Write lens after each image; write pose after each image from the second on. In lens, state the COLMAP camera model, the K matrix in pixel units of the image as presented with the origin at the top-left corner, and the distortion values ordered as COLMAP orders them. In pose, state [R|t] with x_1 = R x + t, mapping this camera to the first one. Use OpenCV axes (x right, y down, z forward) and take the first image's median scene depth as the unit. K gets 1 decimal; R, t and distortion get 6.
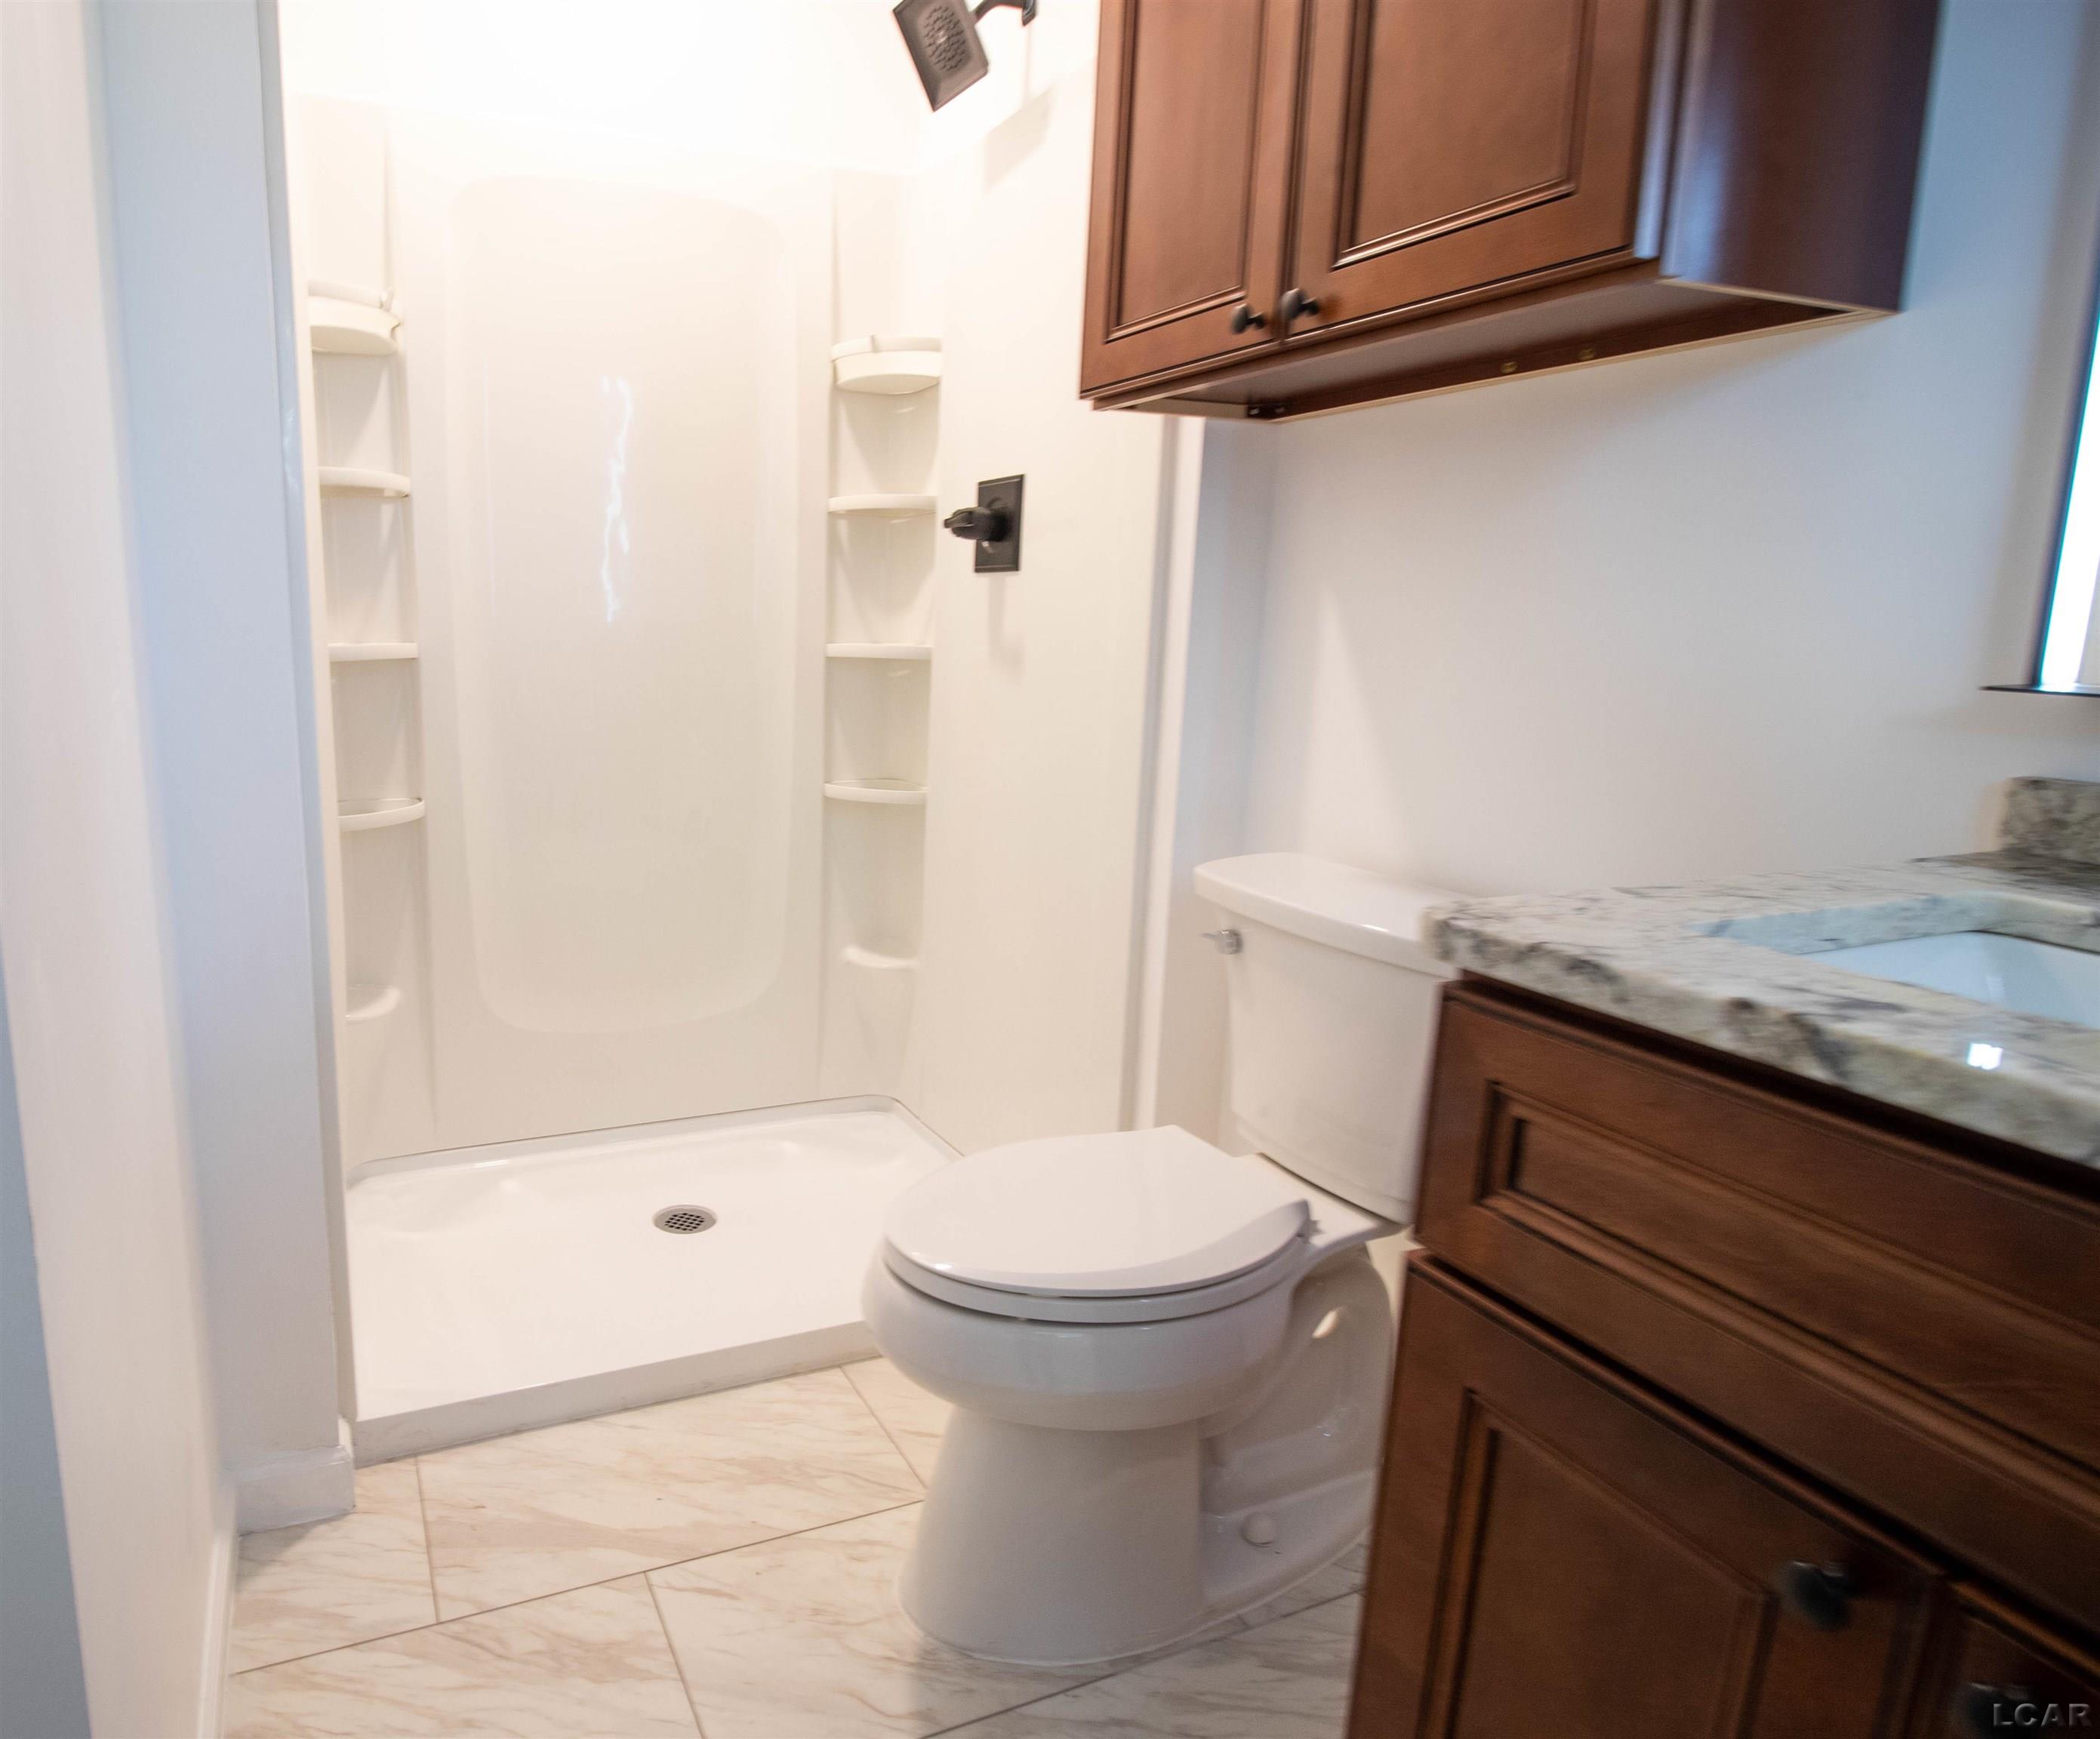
lens RADIAL K [[1274.2, 0, 776.7], [0, 1274.2, 843.5], [0, 0, 1]] dist [-0.005015, -0.008602]
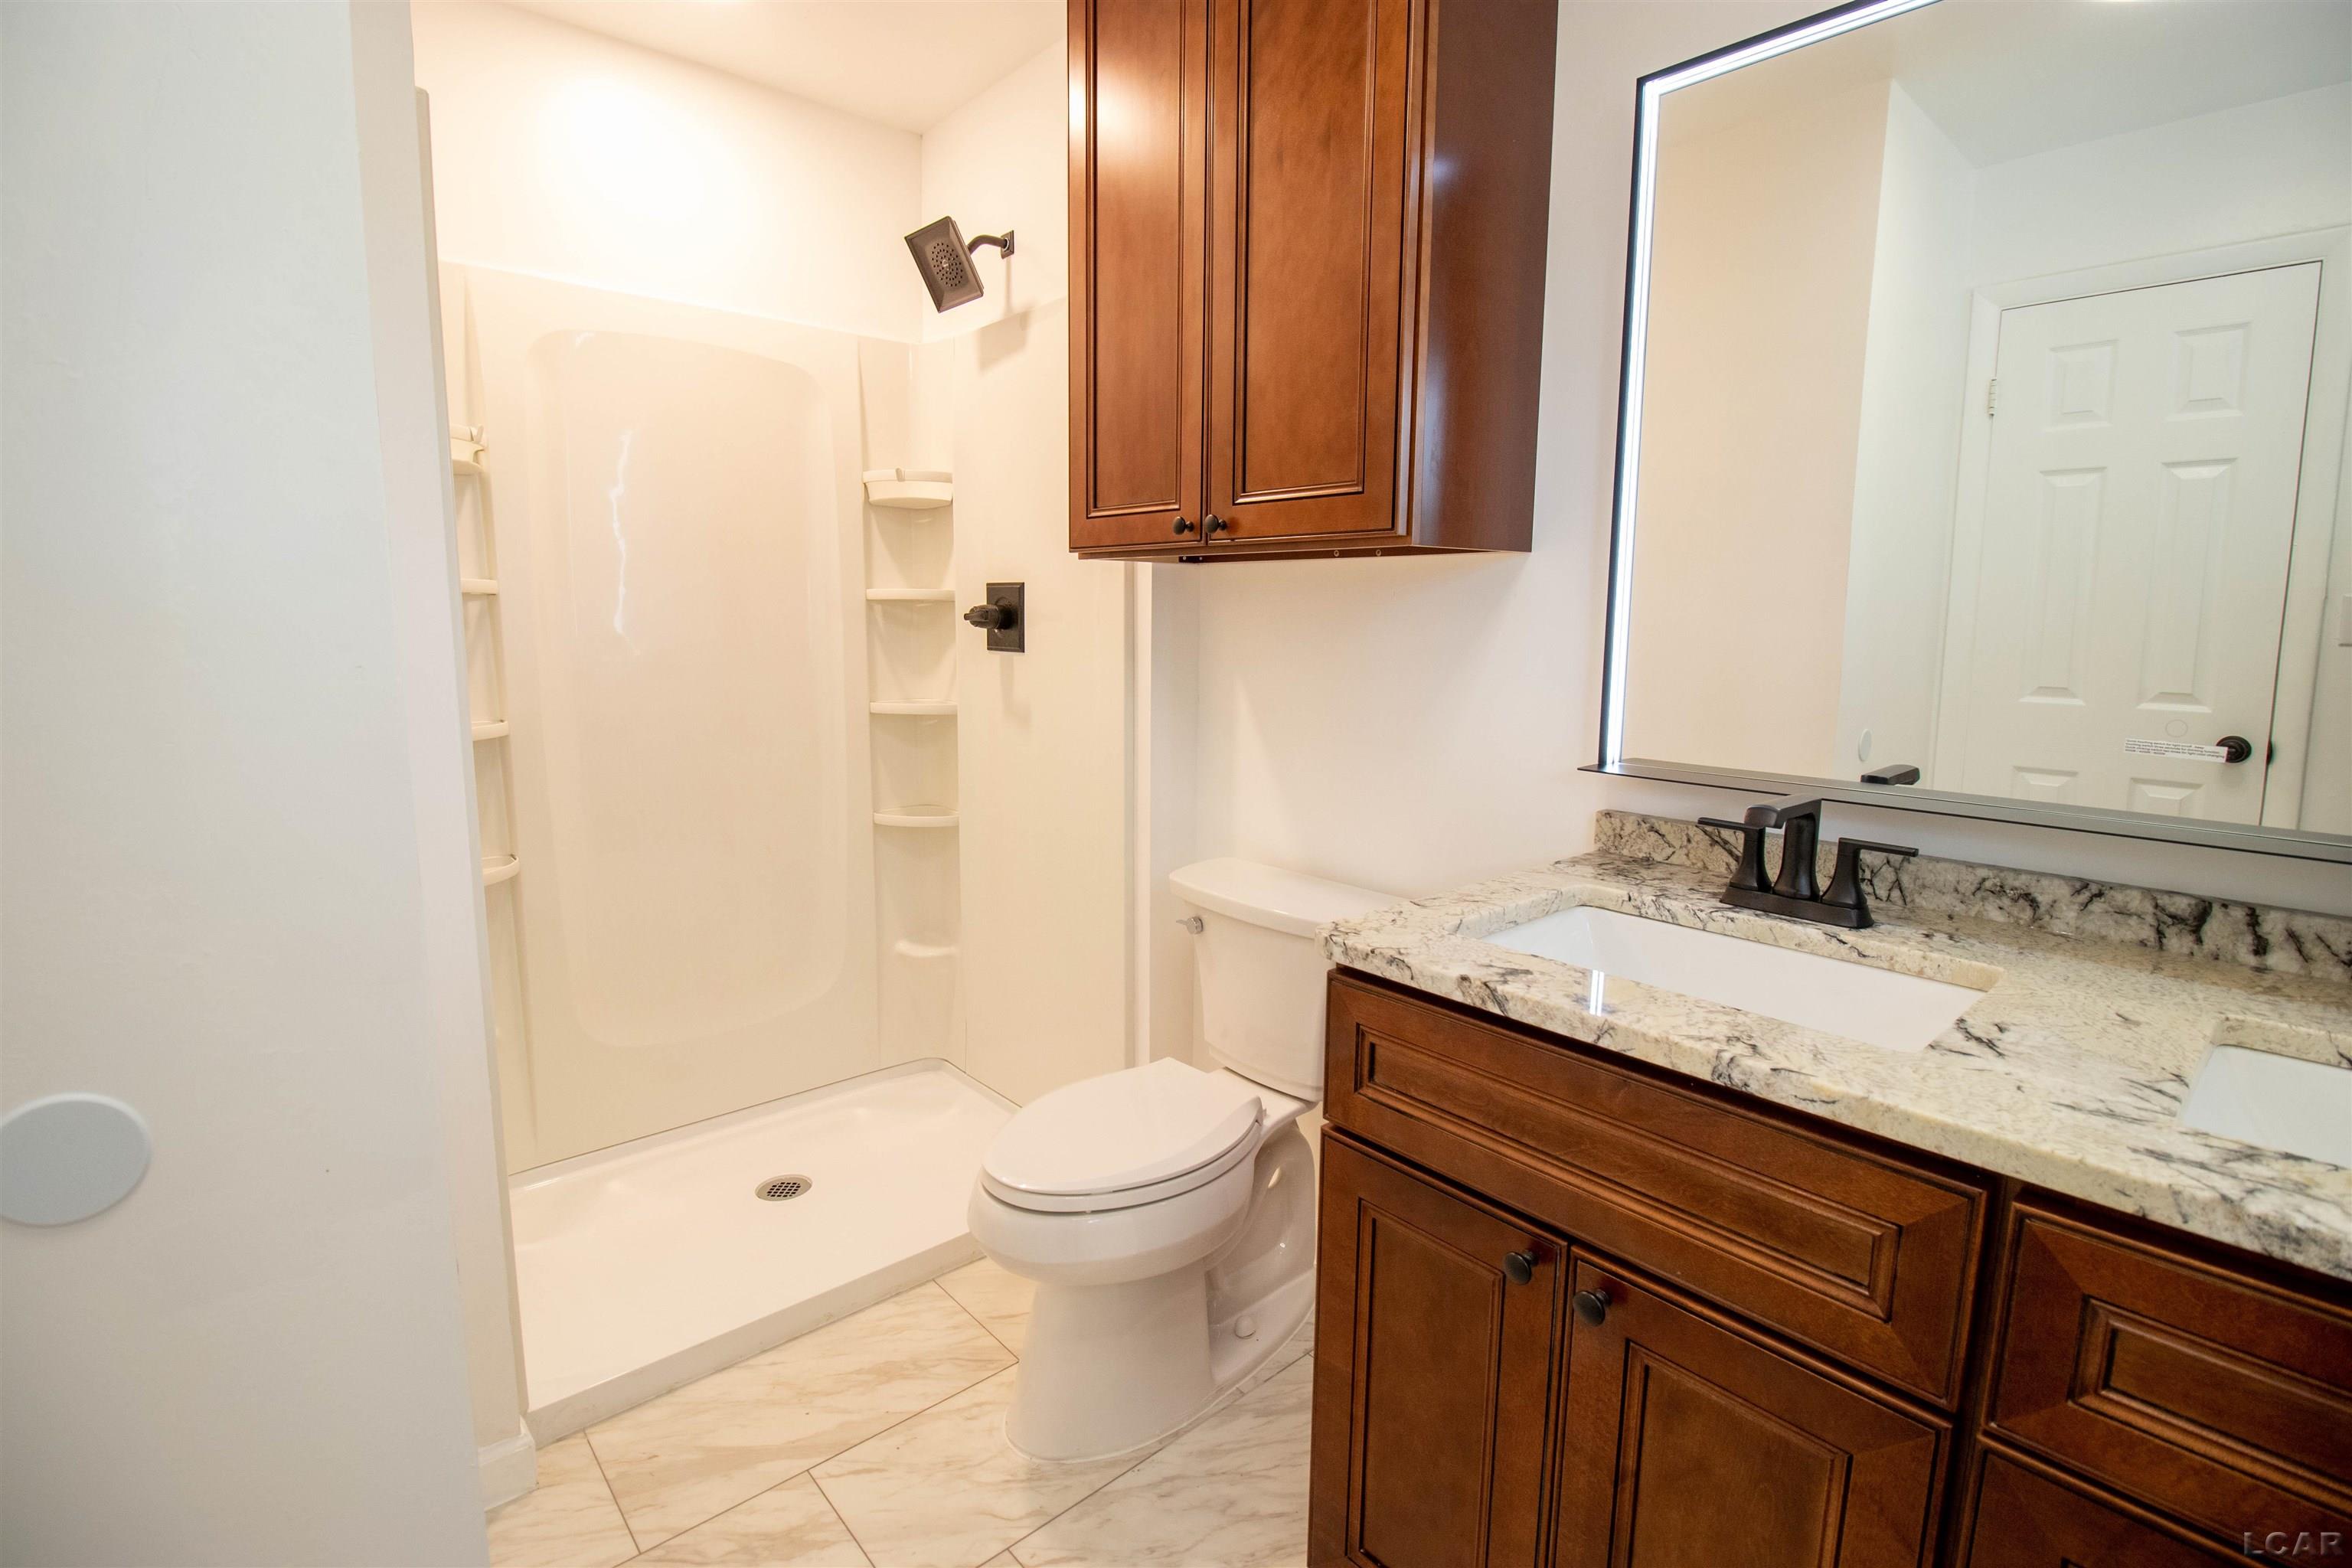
lens RADIAL K [[1082.2, 0, 1175.3], [0, 1082.2, 764.6], [0, 0, 1]] dist [0.004601, -0.017192]
pose [[0.936720, -0.052131, 0.346178, -0.098717], [0.068528, 0.997025, -0.035287, -0.073233], [-0.343308, 0.056777, 0.937505, -0.191386]]
